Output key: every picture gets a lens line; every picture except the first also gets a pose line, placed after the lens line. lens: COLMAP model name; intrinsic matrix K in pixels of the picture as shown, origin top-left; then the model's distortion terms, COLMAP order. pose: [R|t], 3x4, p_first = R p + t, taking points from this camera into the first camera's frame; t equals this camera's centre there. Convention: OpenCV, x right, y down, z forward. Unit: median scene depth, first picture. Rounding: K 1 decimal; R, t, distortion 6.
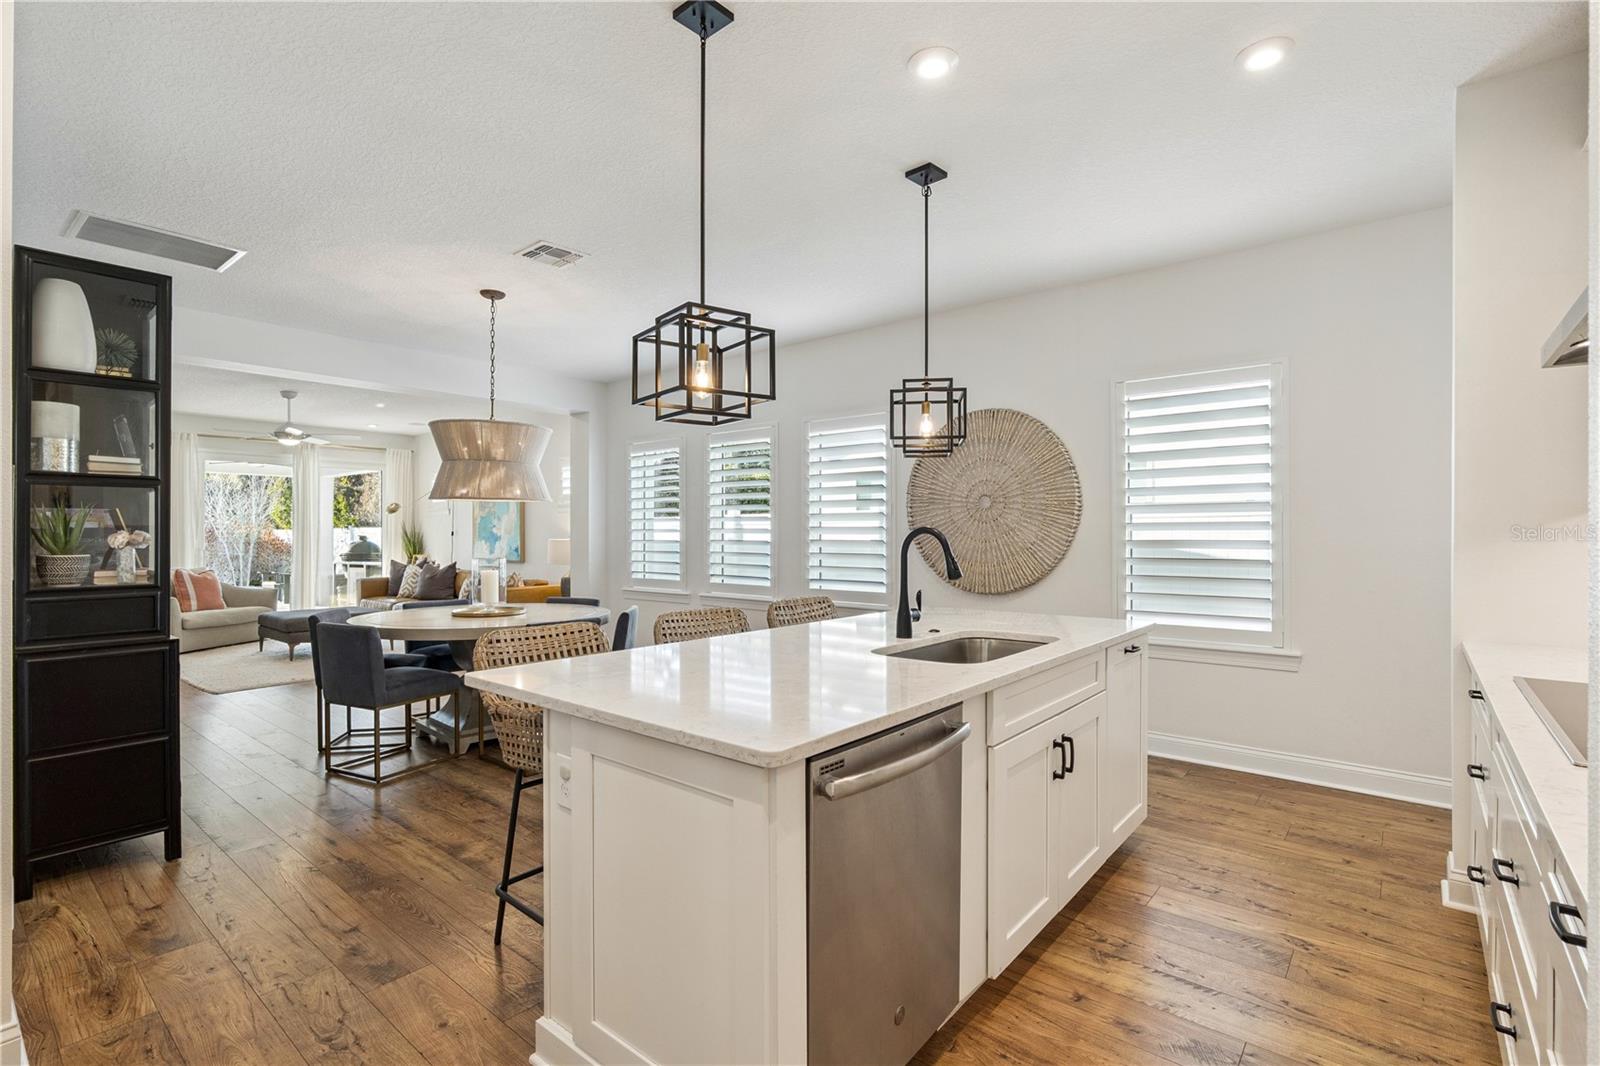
lens RADIAL K [[743.9, 0, 801.0], [0, 743.9, 533.8], [0, 0, 1]] dist [-0.016235, 0.006519]
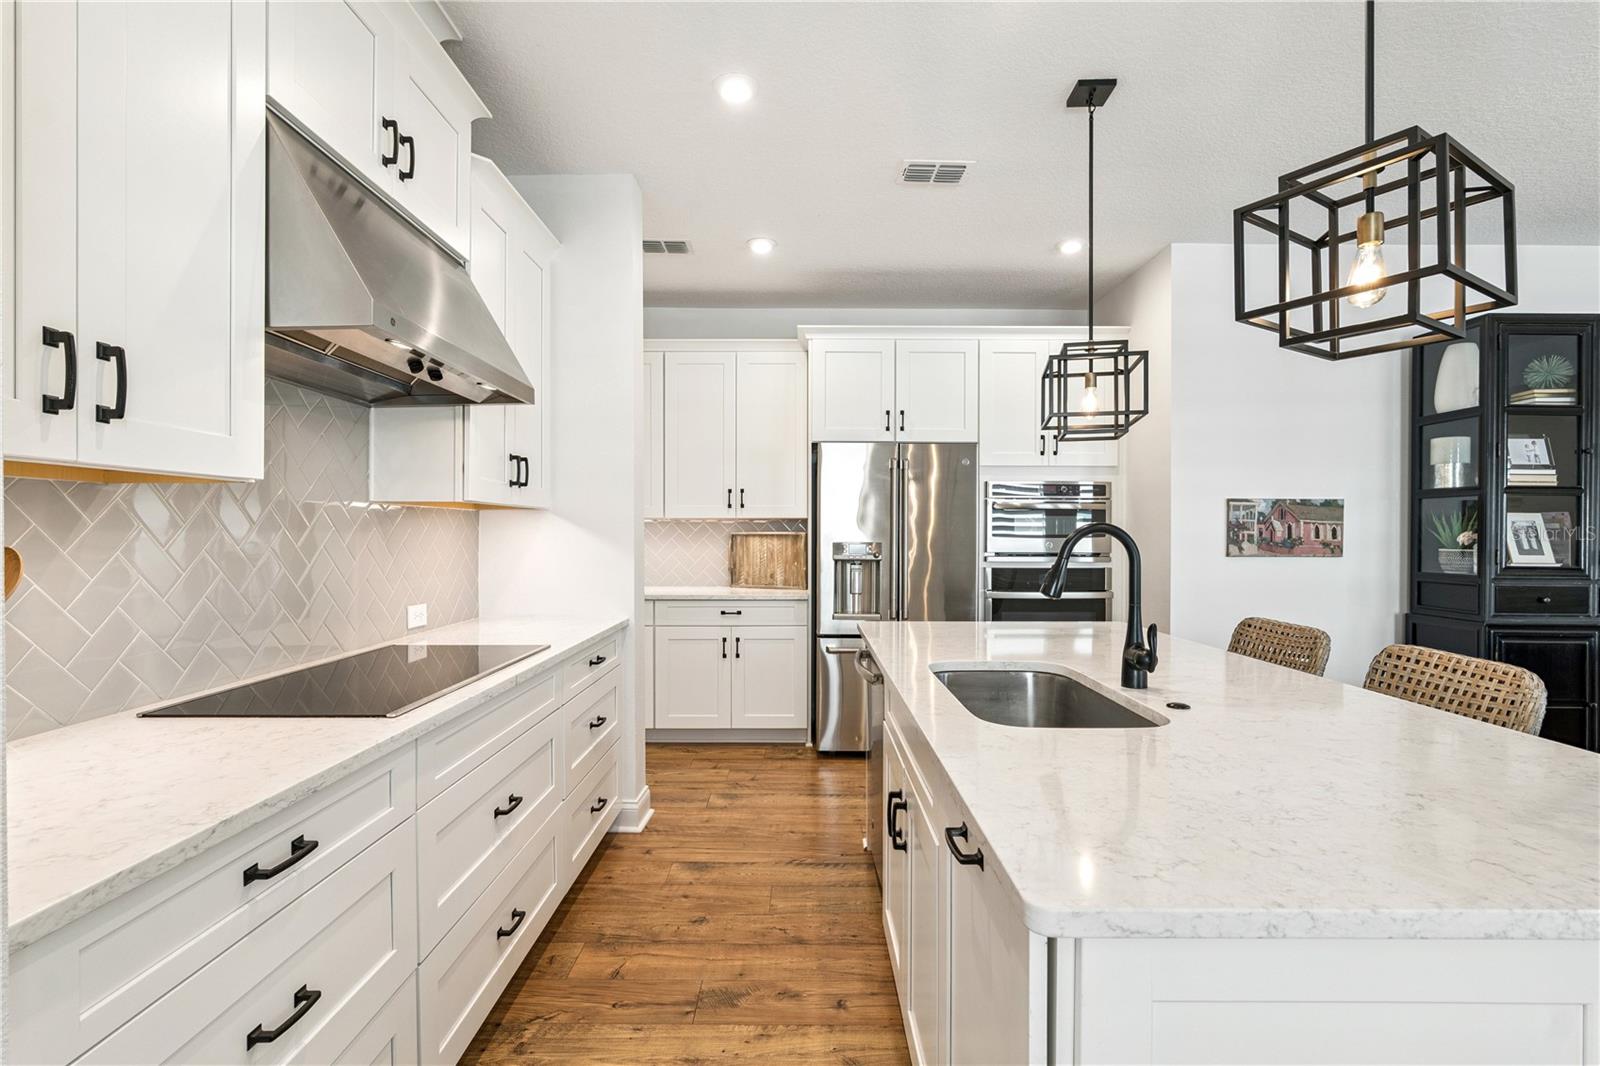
lens RADIAL K [[743.9, 0, 801.0], [0, 743.9, 533.8], [0, 0, 1]] dist [-0.016235, 0.006519]
pose [[-0.768669, -0.000992, -0.639647, 0.236338], [-0.003305, 0.999992, 0.002421, 0.000502], [0.639639, 0.003975, -0.768665, 0.388930]]
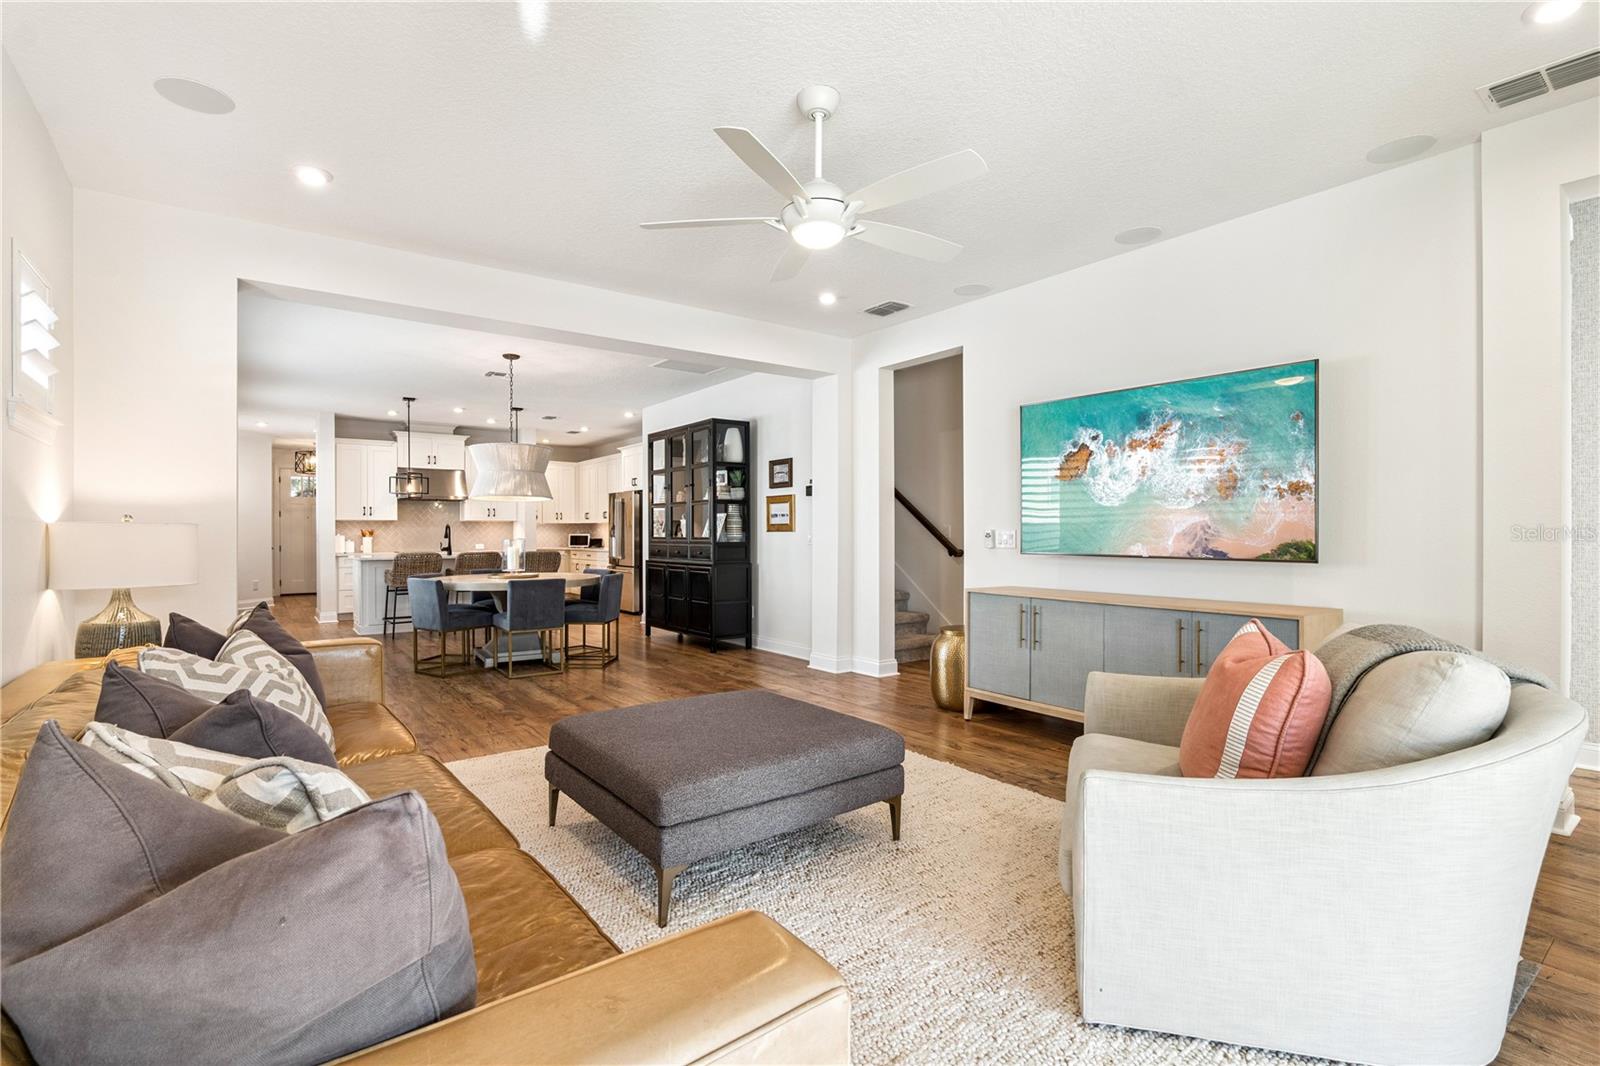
lens RADIAL K [[746.4, 0, 804.8], [0, 746.4, 538.9], [0, 0, 1]] dist [-0.027316, 0.000109]
pose [[-0.974041, 0.002082, 0.226362, -0.681713], [0.003895, 0.999964, 0.007563, 0.013093], [-0.226339, 0.008248, -0.974014, 1.195869]]
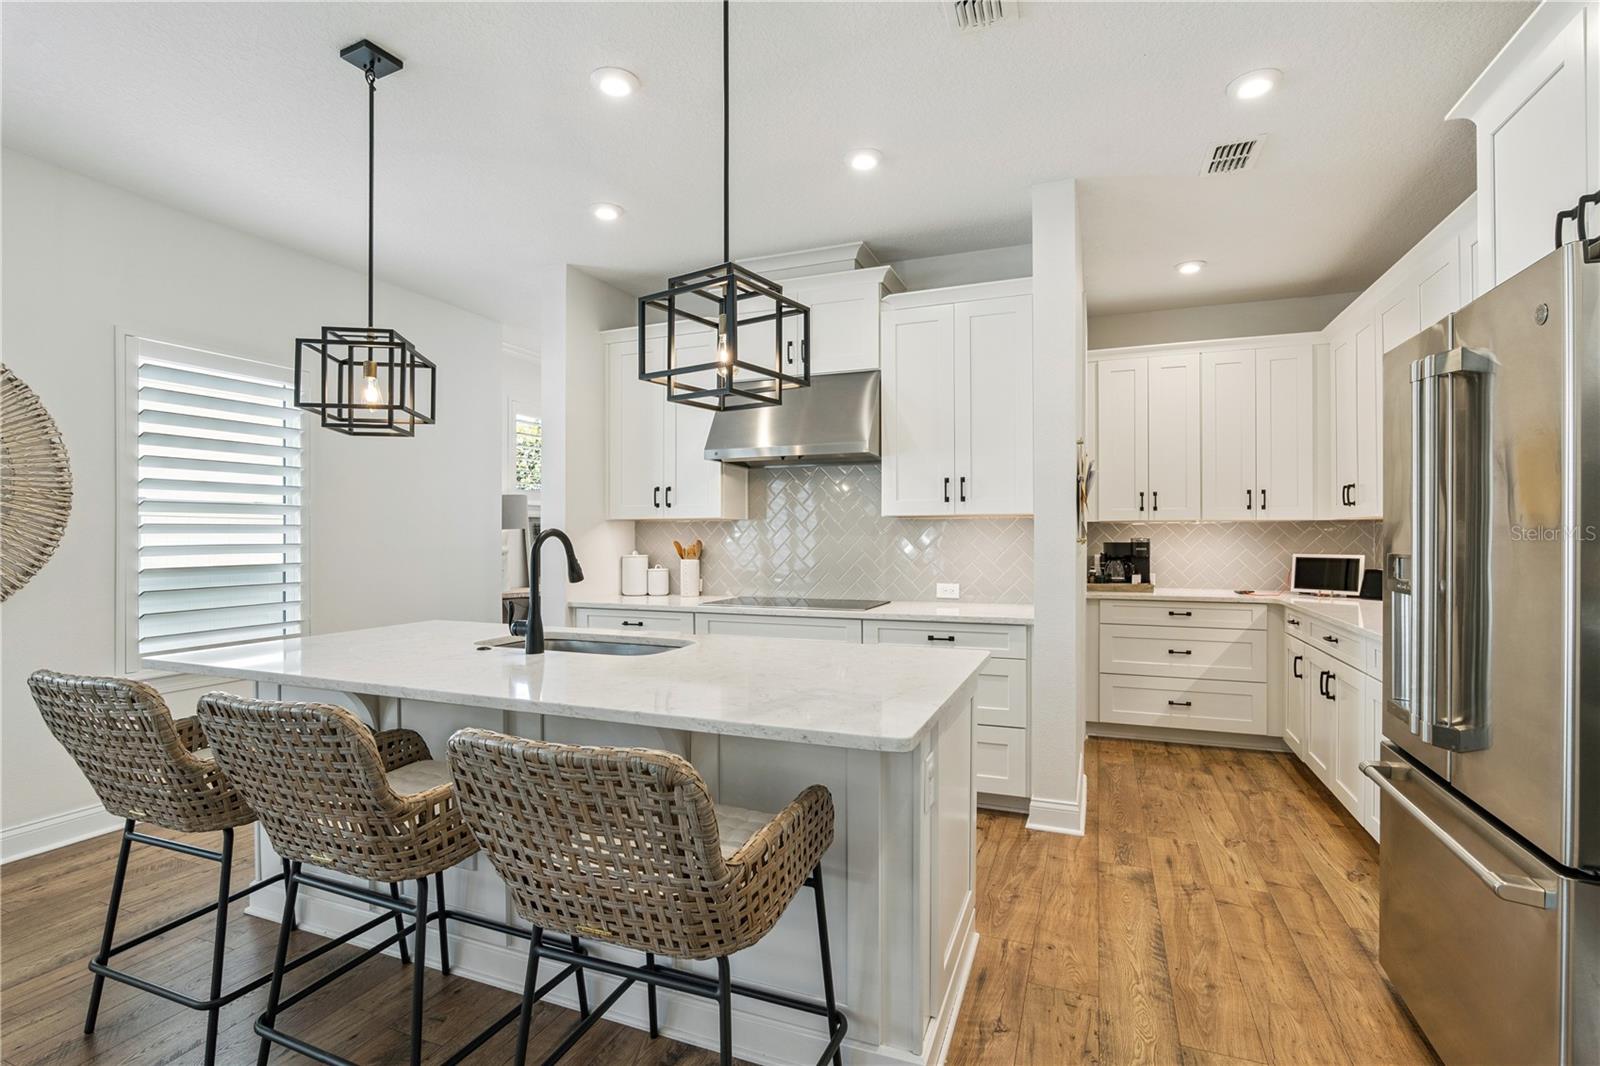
lens RADIAL K [[750.4, 0, 802.0], [0, 750.4, 534.5], [0, 0, 1]] dist [-0.026265, 0.009724]
pose [[-0.311661, 0.002992, 0.950189, -0.238627], [0.001886, 0.999995, -0.002531, 0.001217], [-0.950191, 0.001003, -0.311665, 0.287268]]
